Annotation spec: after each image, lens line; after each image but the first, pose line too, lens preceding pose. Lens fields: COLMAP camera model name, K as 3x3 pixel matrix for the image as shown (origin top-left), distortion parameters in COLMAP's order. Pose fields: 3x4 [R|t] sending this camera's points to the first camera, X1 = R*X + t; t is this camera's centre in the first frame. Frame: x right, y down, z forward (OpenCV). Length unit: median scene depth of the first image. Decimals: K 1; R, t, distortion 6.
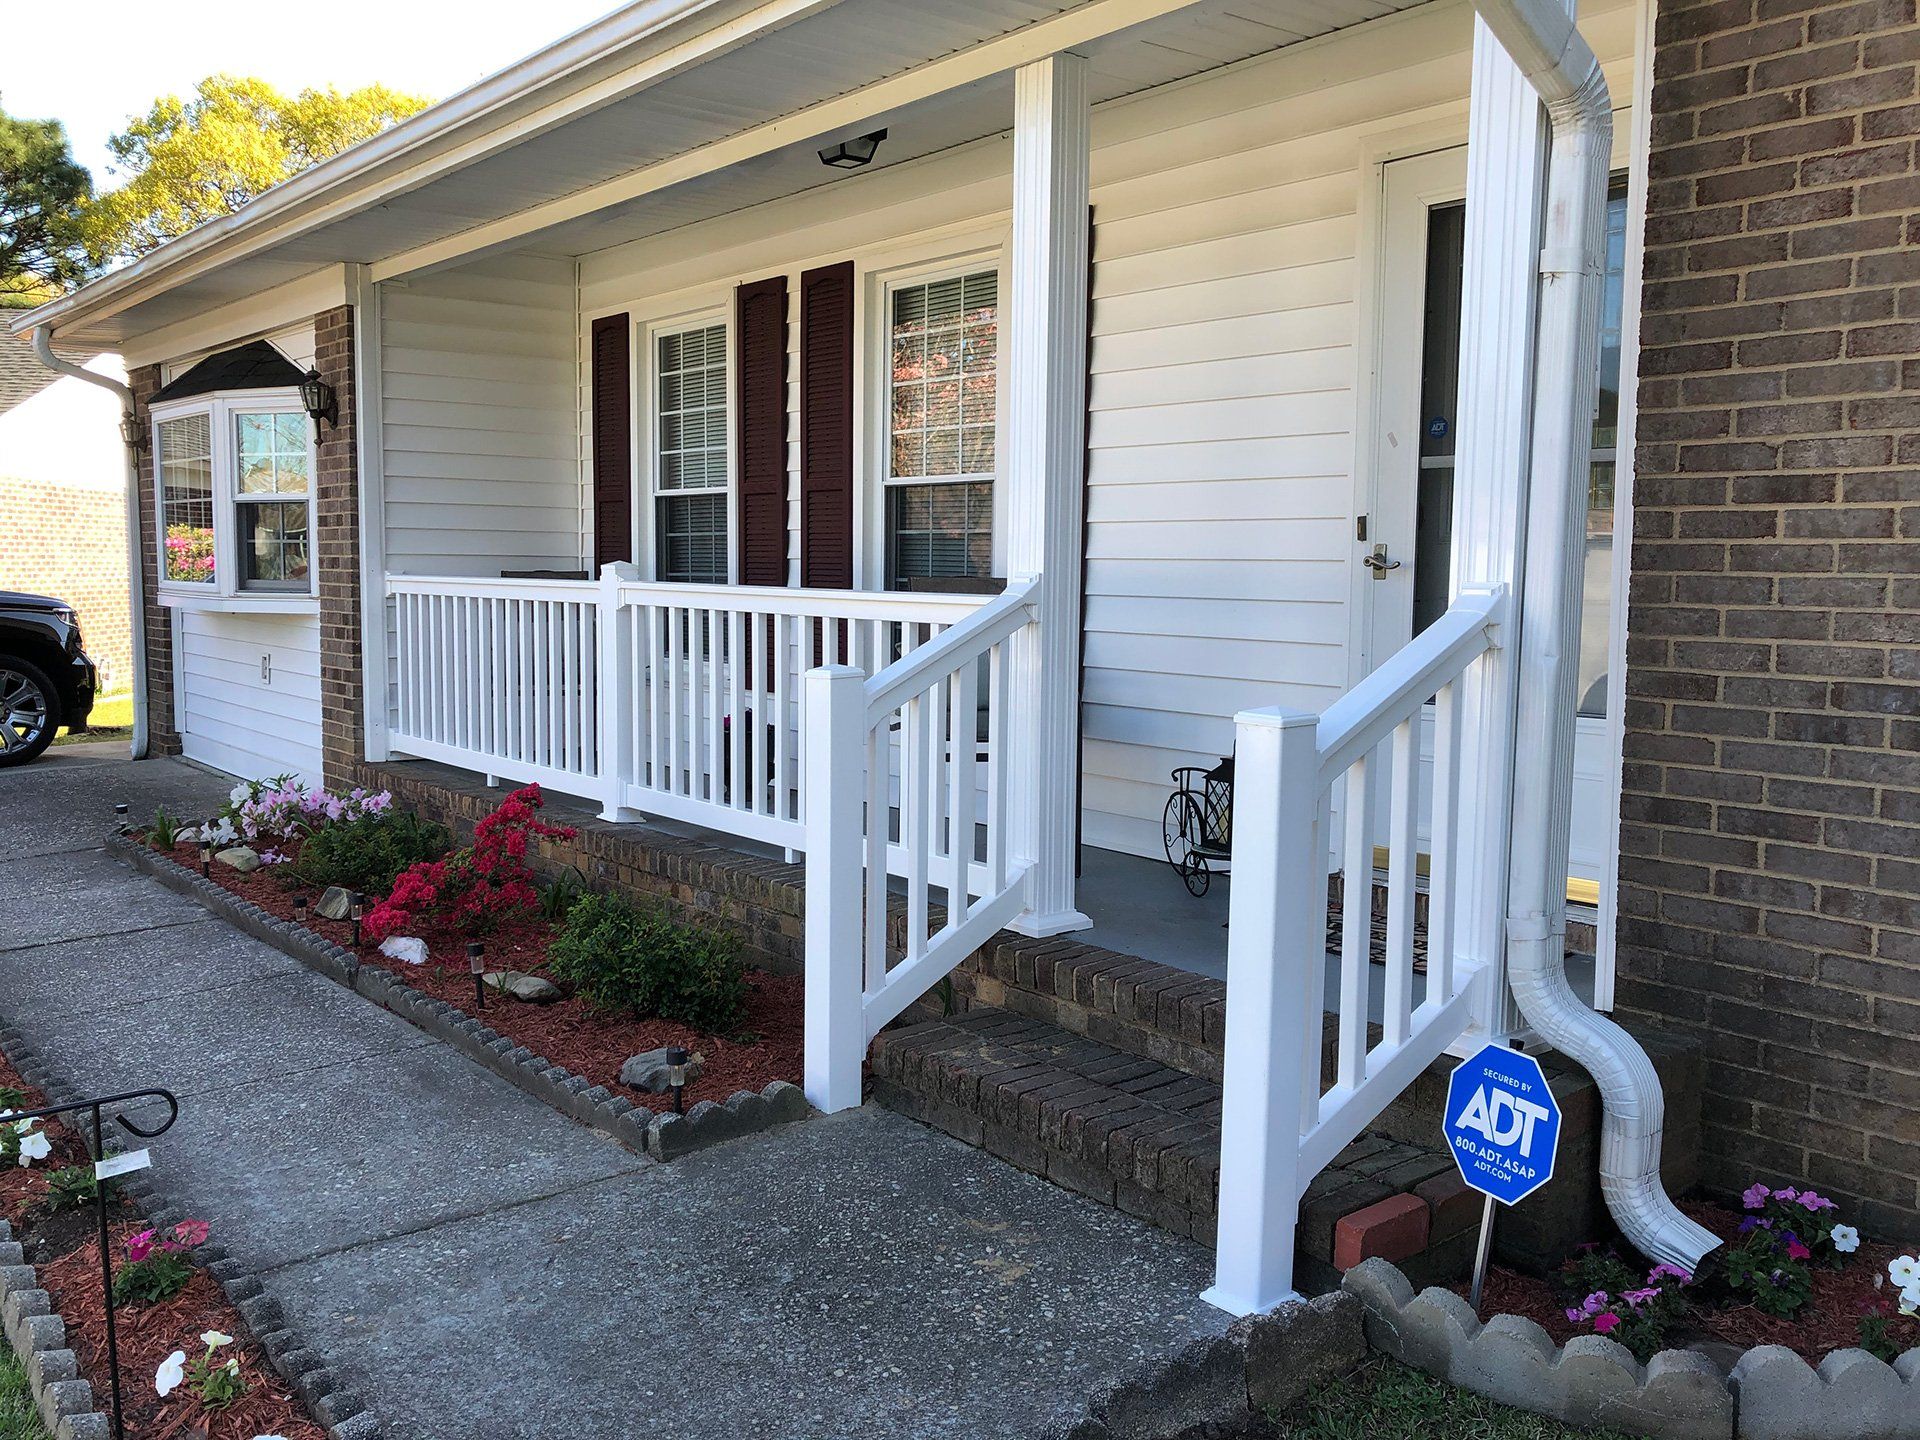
lens RADIAL K [[1645.8, 0, 935.7], [0, 1645.8, 721.0], [0, 0, 1]] dist [0.090651, 0.001421]
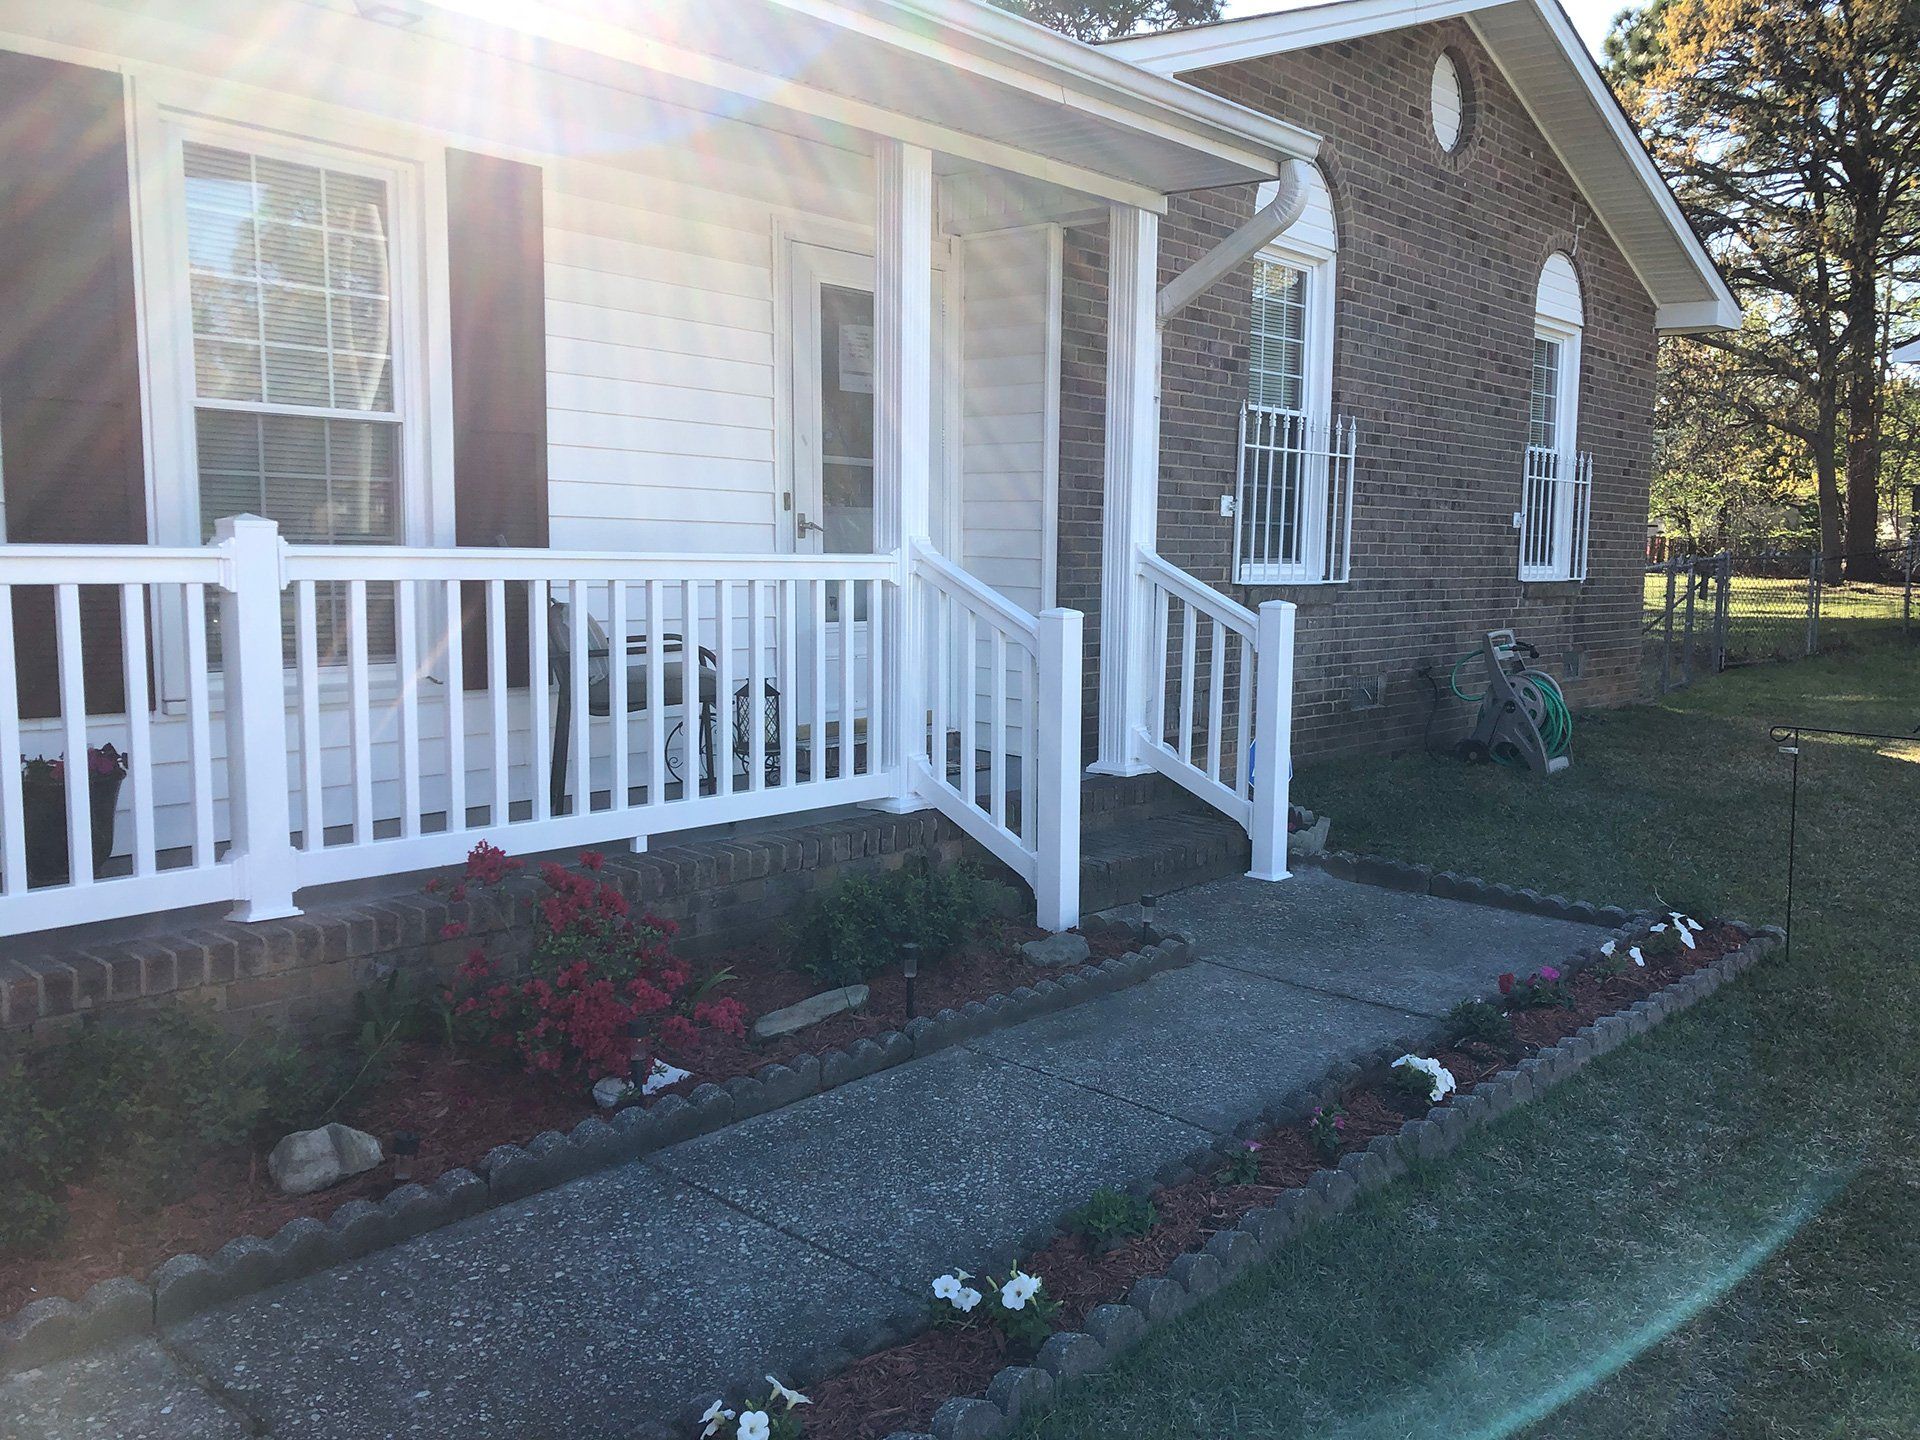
lens RADIAL K [[1645.8, 0, 935.7], [0, 1645.8, 721.0], [0, 0, 1]] dist [0.090651, 0.001421]
pose [[-0.187406, -0.124704, 0.974334, -1.122924], [0.068065, 0.987876, 0.139529, -0.114642], [-0.979921, 0.092467, -0.176646, 1.100114]]
